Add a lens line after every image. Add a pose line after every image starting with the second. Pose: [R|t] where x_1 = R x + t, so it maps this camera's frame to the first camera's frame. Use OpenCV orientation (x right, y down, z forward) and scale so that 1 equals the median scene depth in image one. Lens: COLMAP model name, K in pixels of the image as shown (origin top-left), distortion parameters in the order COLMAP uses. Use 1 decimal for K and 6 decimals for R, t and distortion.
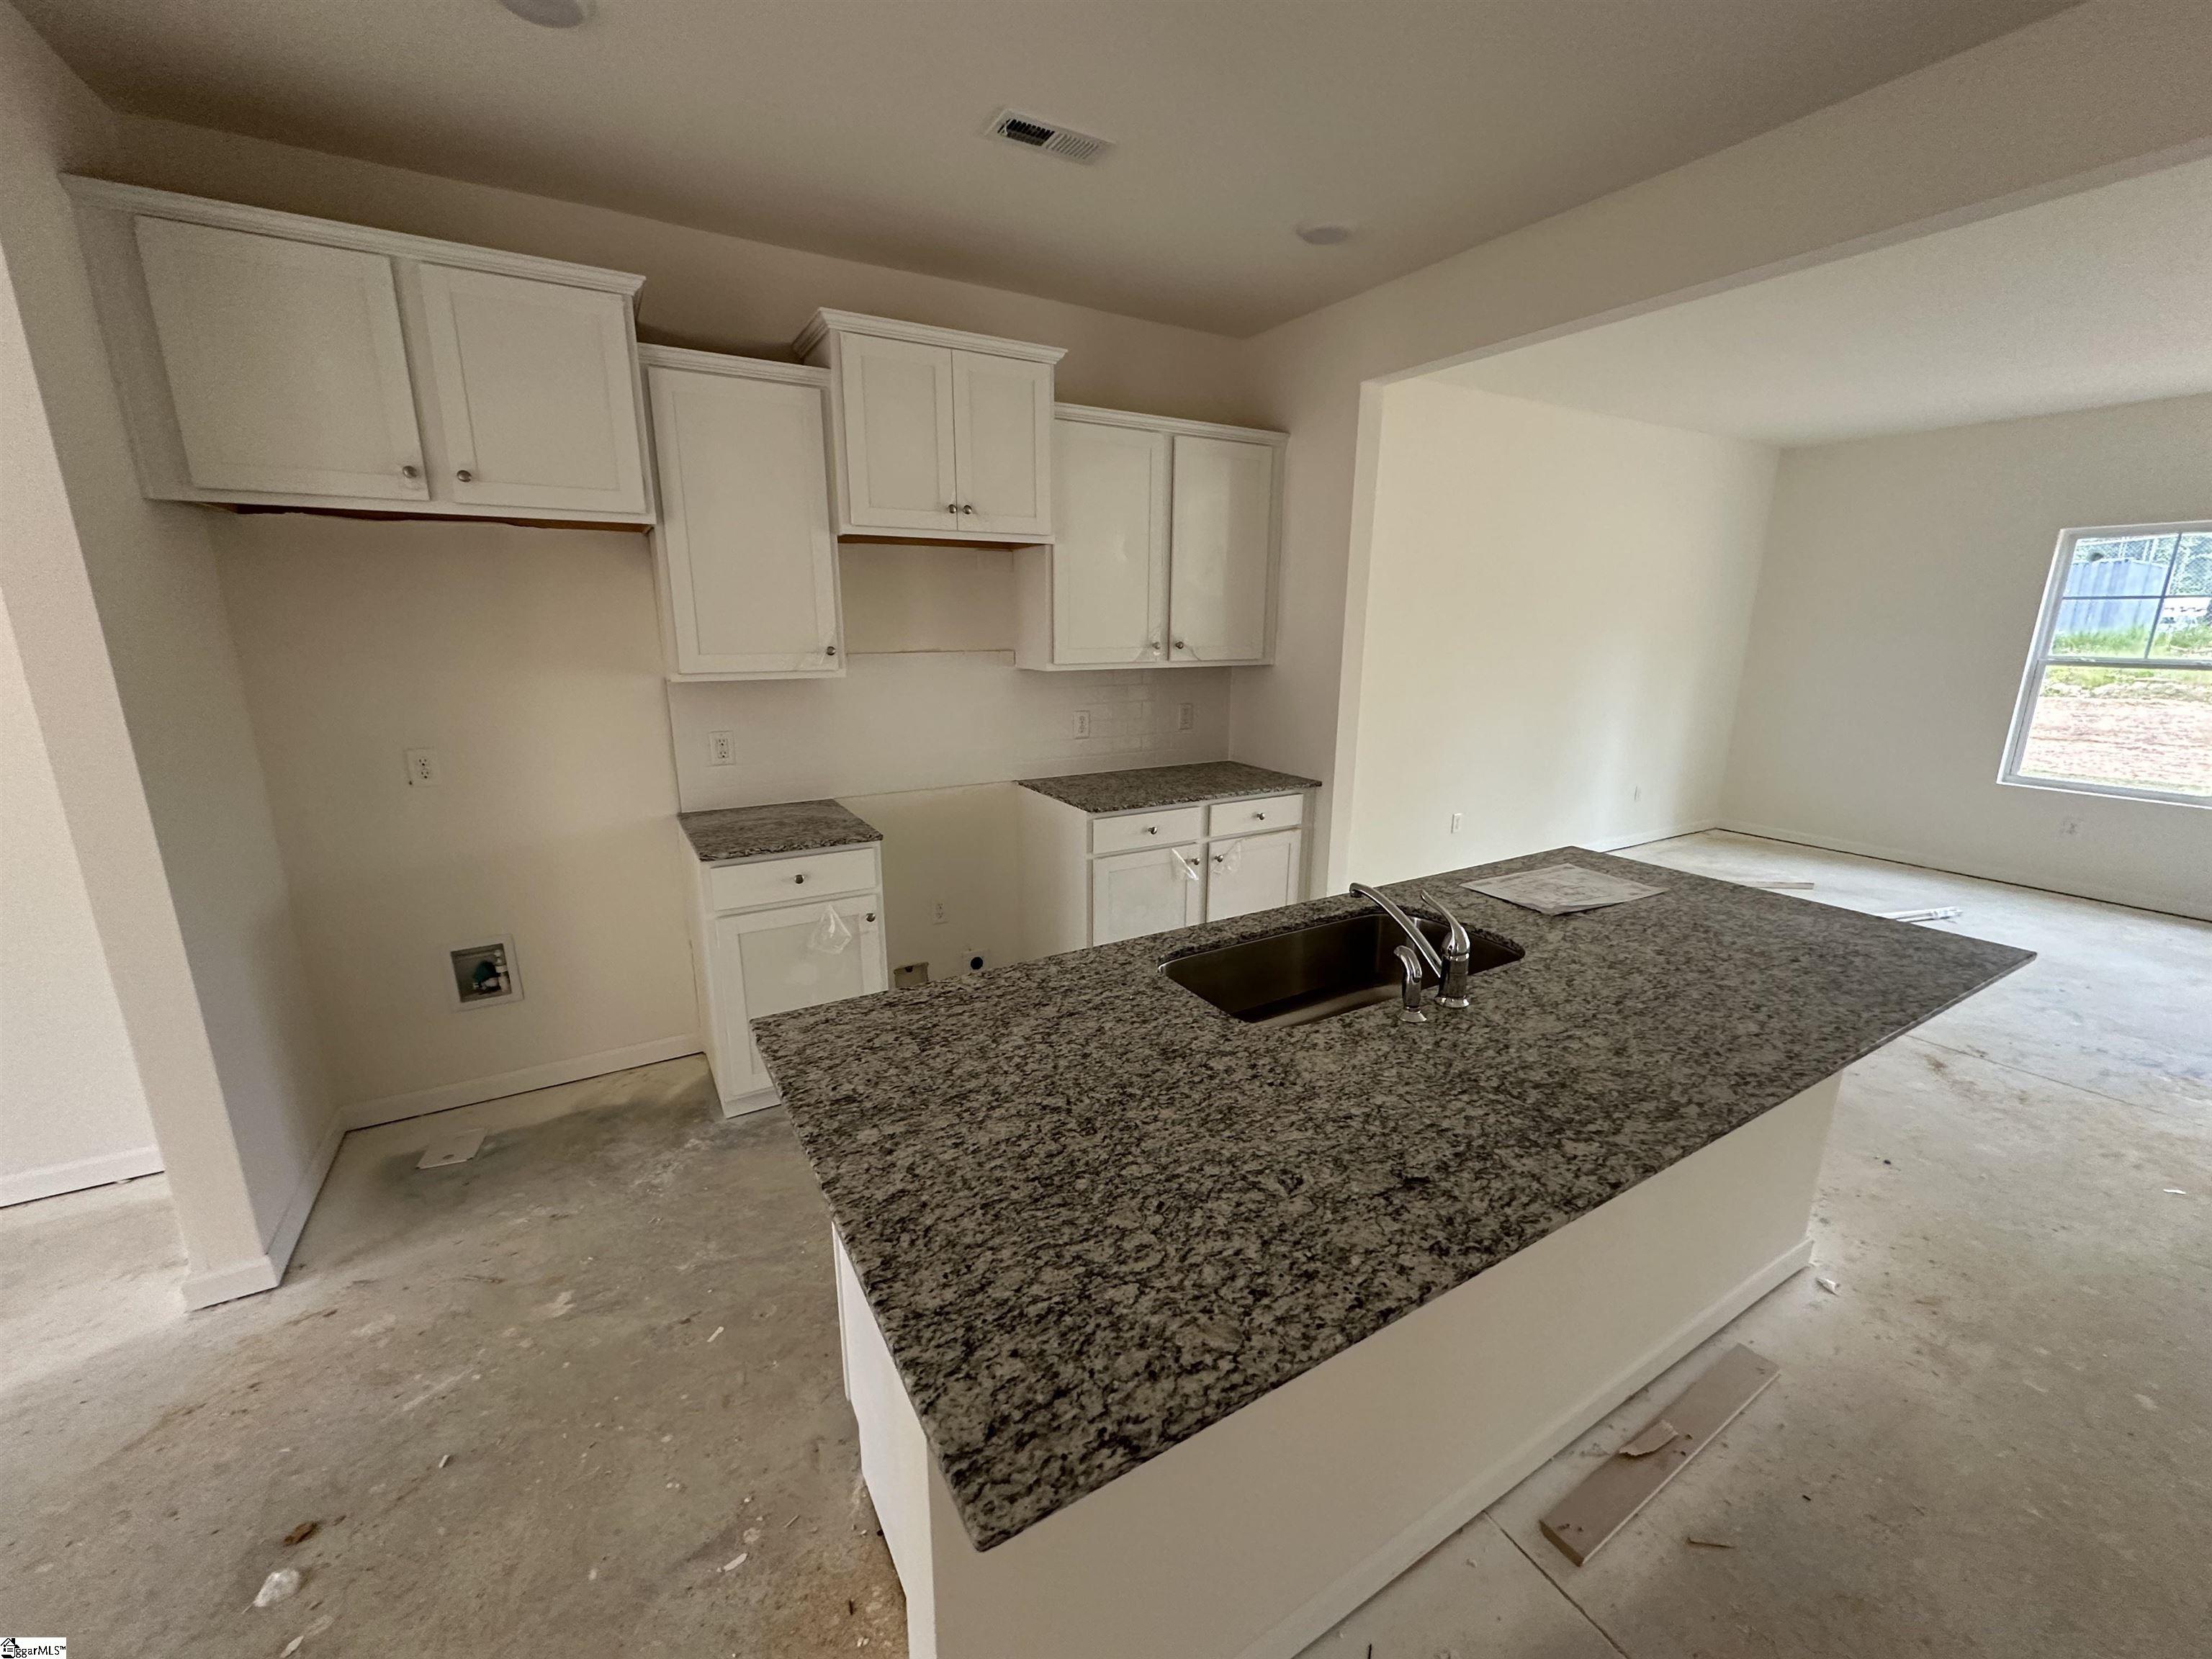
lens RADIAL K [[877.1, 0, 1106.0], [0, 877.1, 829.5], [0, 0, 1]] dist [0.000866, 0.000002]
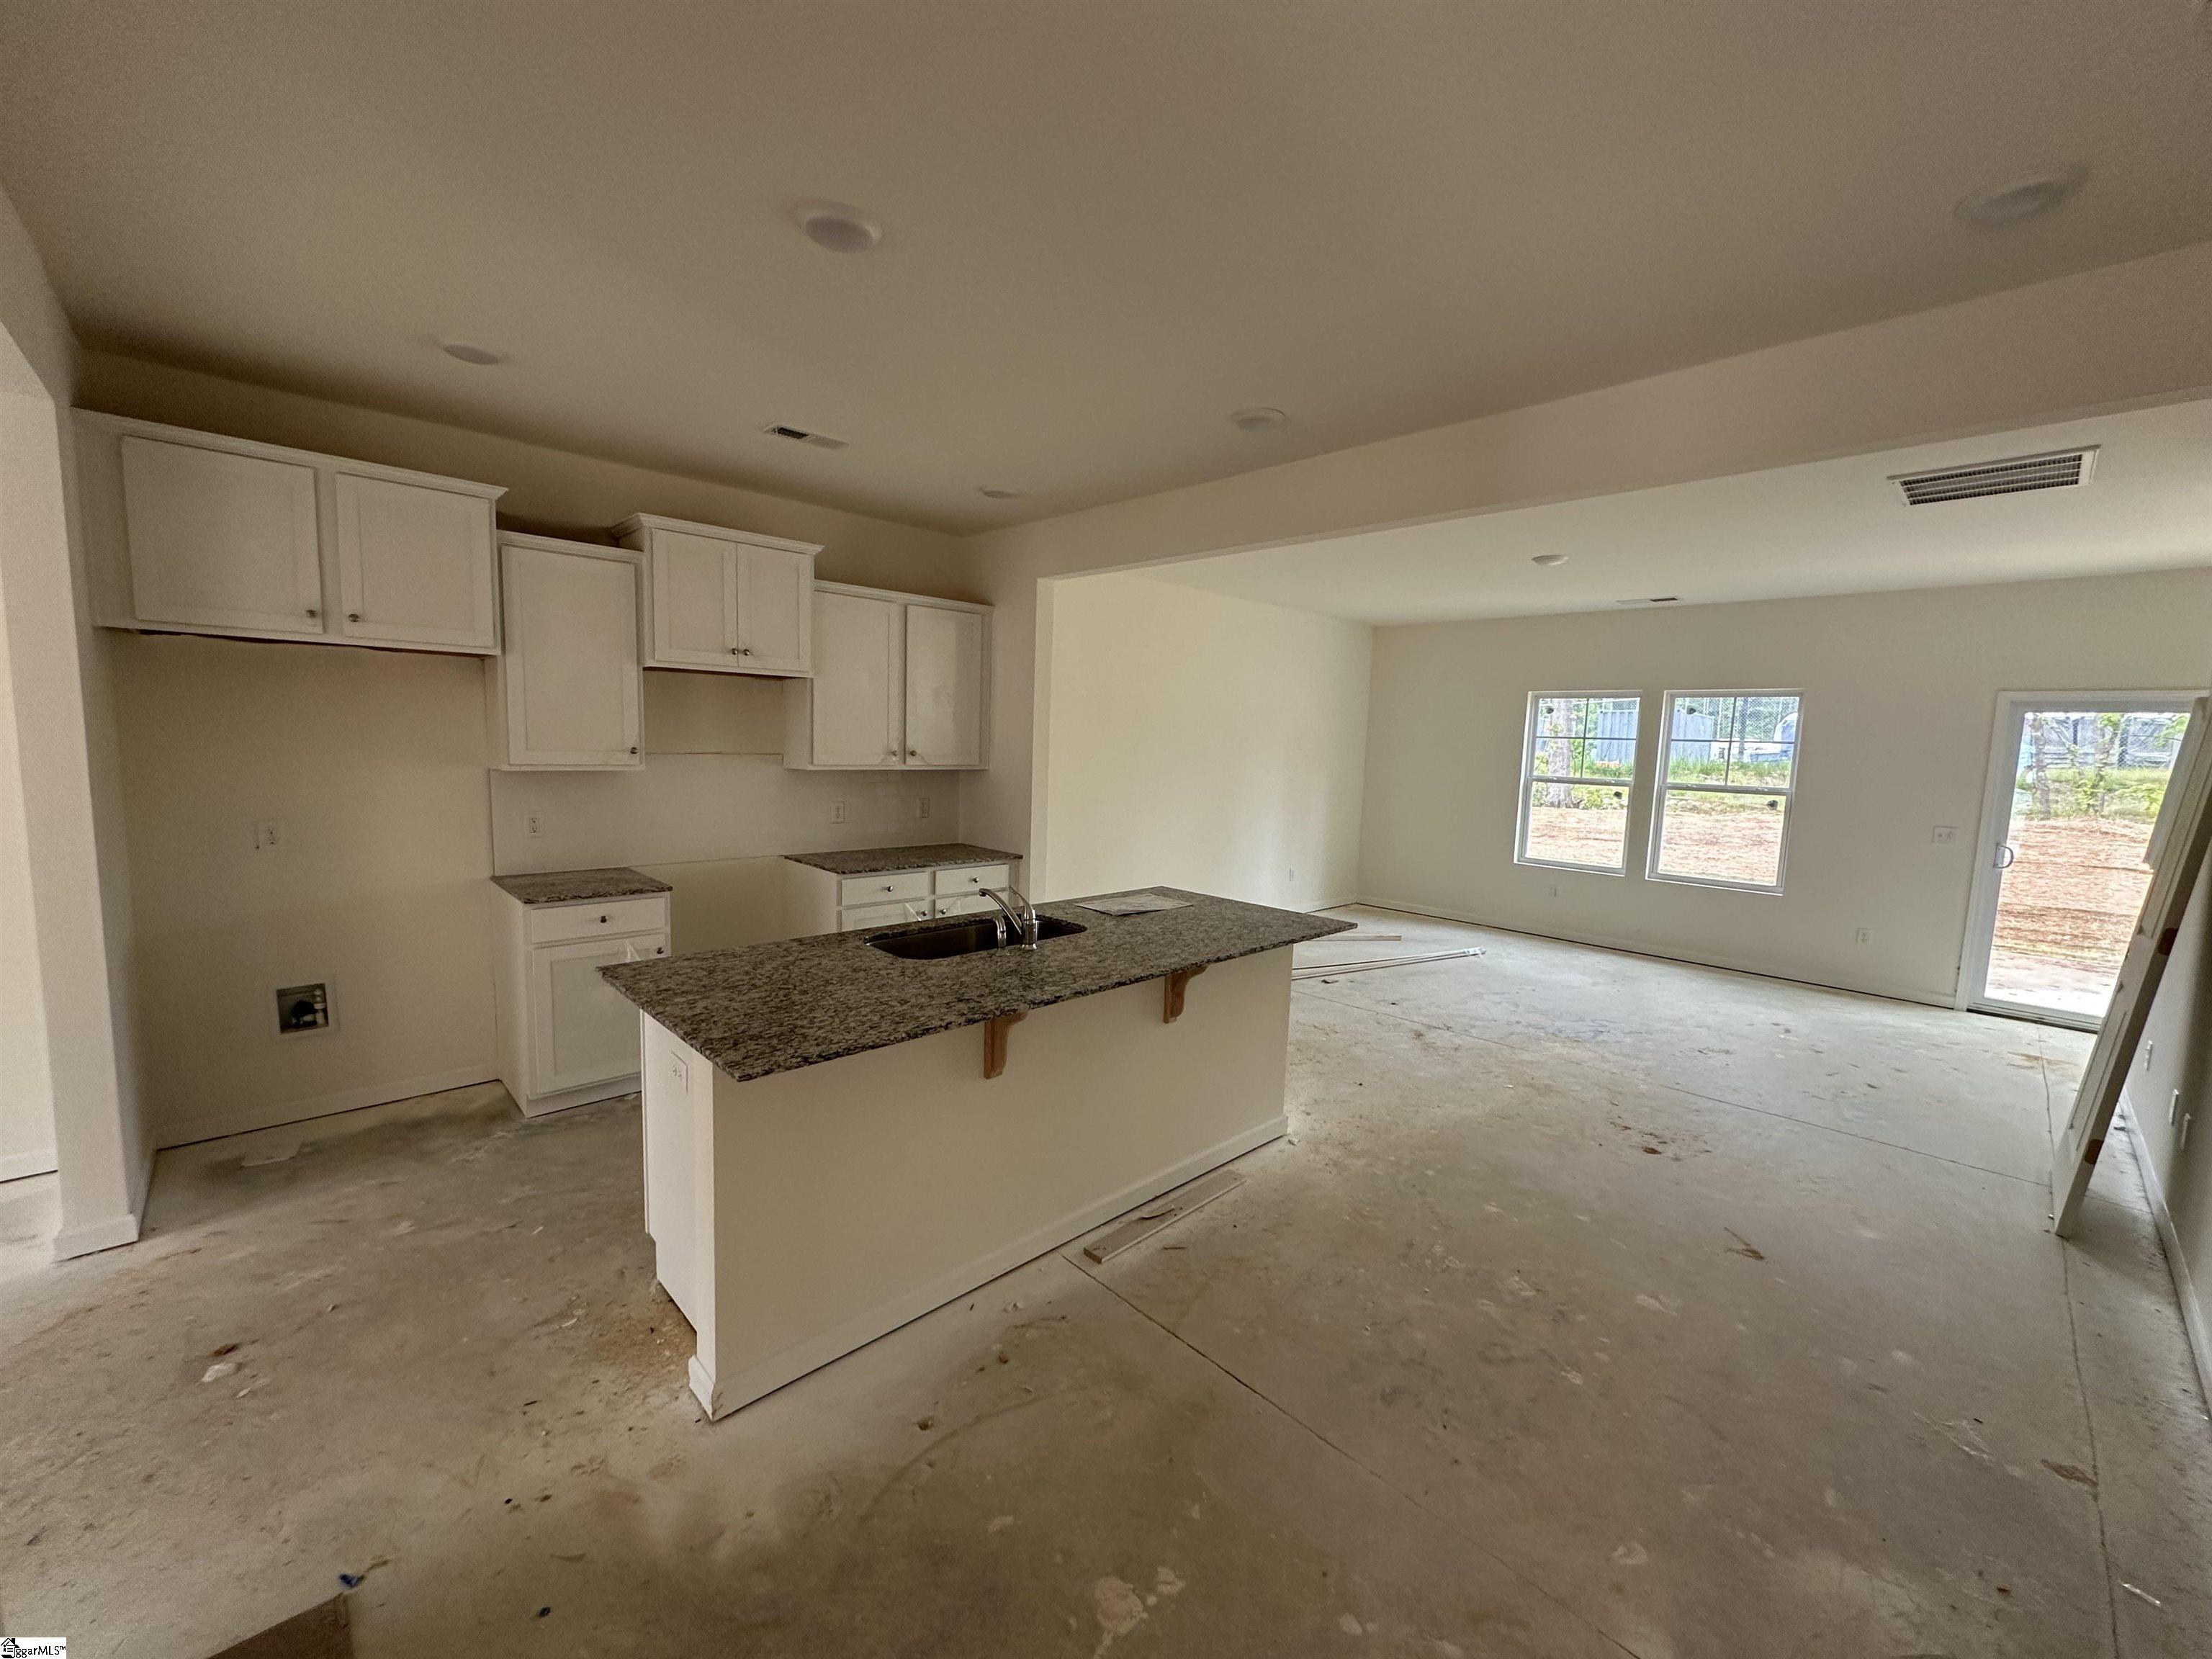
lens RADIAL K [[877.9, 0, 1106.0], [0, 877.9, 829.5], [0, 0, 1]] dist [-0.000861, 0.000158]
pose [[0.972246, 0.002062, 0.233950, 0.076909], [0.027935, 0.991784, -0.124834, 0.109500], [-0.232285, 0.127905, 0.964201, -0.469777]]
